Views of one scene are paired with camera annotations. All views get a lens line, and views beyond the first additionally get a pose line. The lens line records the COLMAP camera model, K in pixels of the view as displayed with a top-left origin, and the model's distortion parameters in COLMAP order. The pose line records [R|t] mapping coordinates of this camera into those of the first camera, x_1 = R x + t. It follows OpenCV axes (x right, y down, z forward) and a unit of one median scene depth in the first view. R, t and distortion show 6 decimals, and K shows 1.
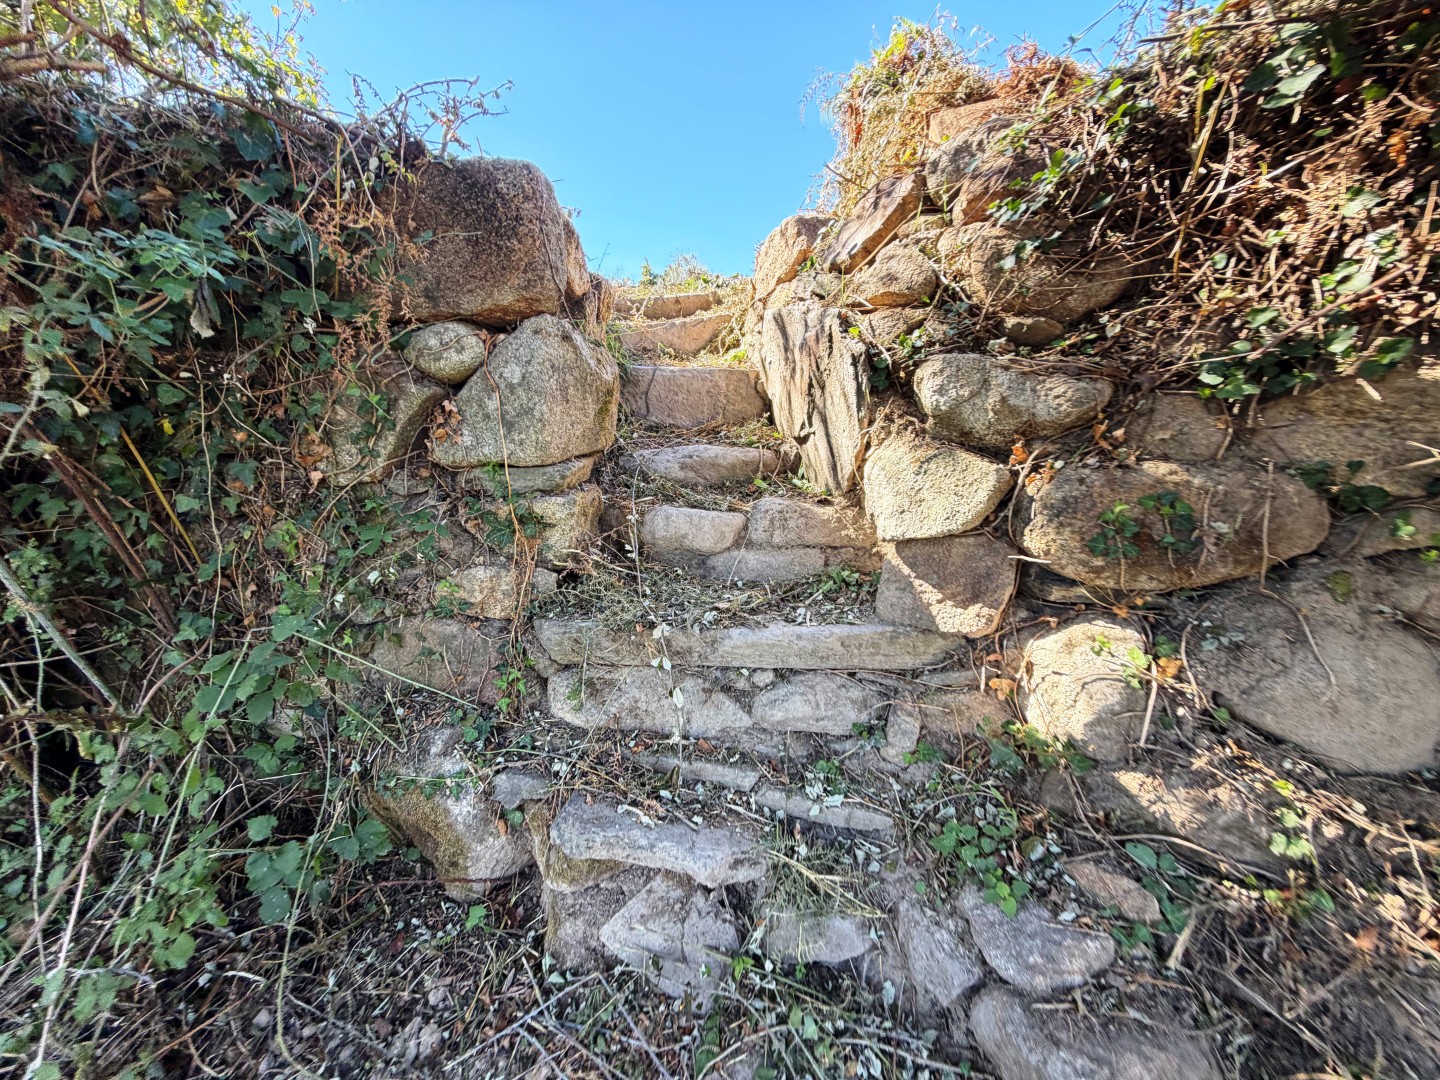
lens RADIAL K [[570.9, 0, 722.2], [0, 570.9, 531.8], [0, 0, 1]] dist [-0.019410, 0.002161]
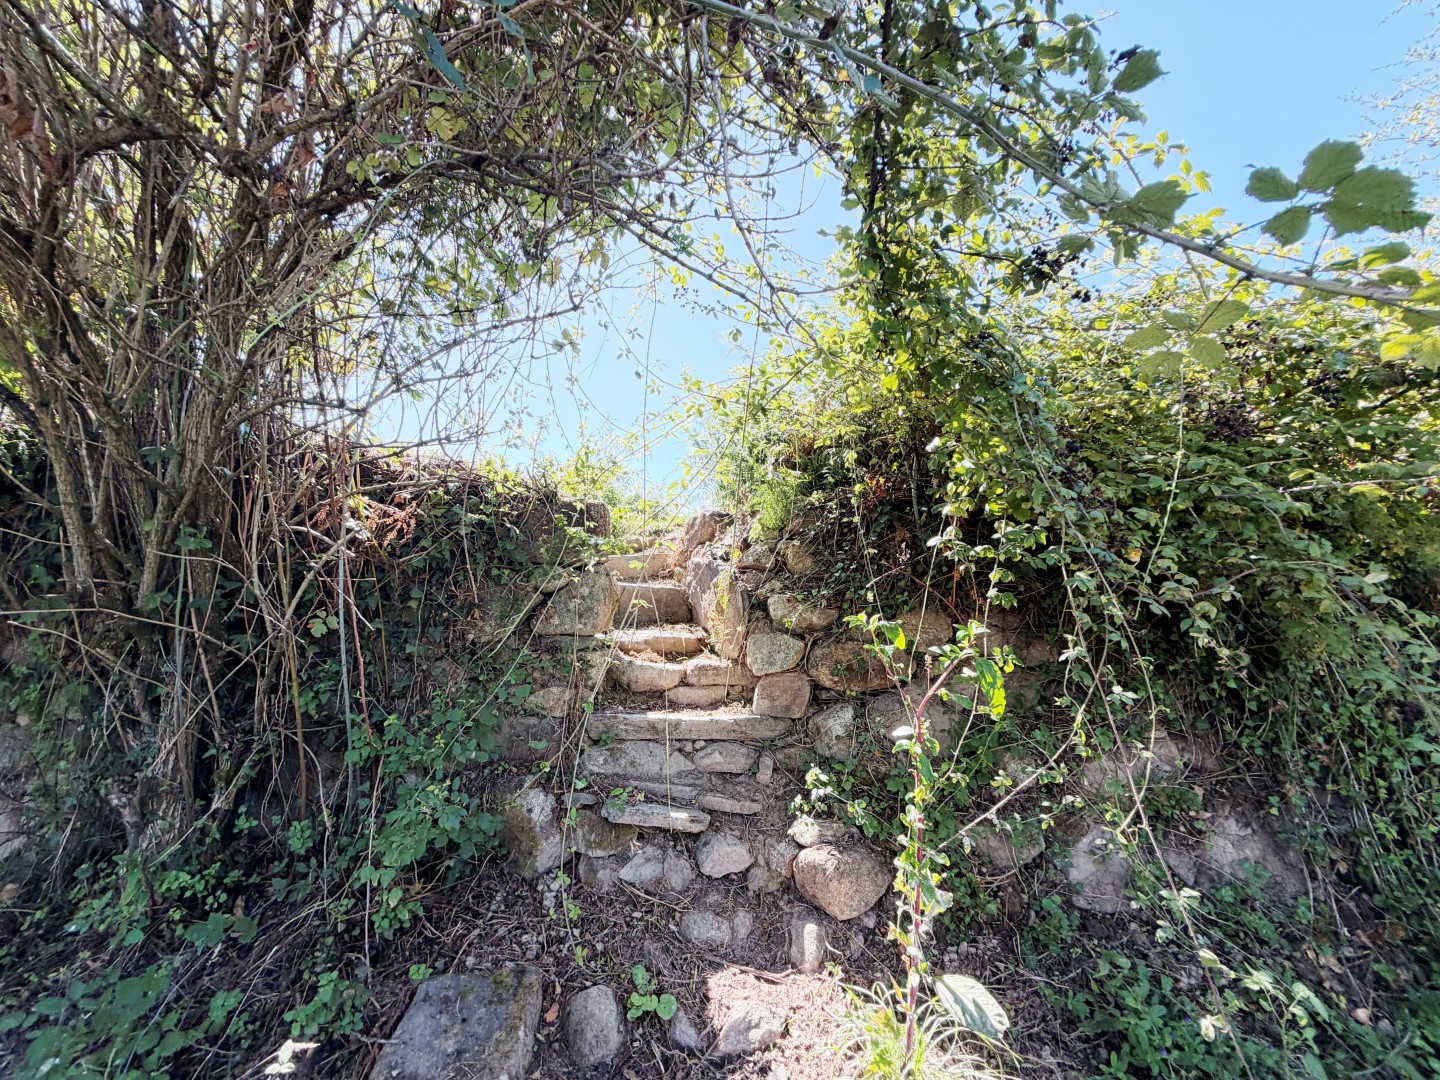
lens RADIAL K [[570.9, 0, 721.8], [0, 570.9, 541.2], [0, 0, 1]] dist [-0.019410, 0.002161]
pose [[0.975157, 0.076547, 0.207868, -0.328850], [-0.005033, 0.945809, -0.324684, 0.228760], [-0.221457, 0.315572, 0.922698, -1.125470]]
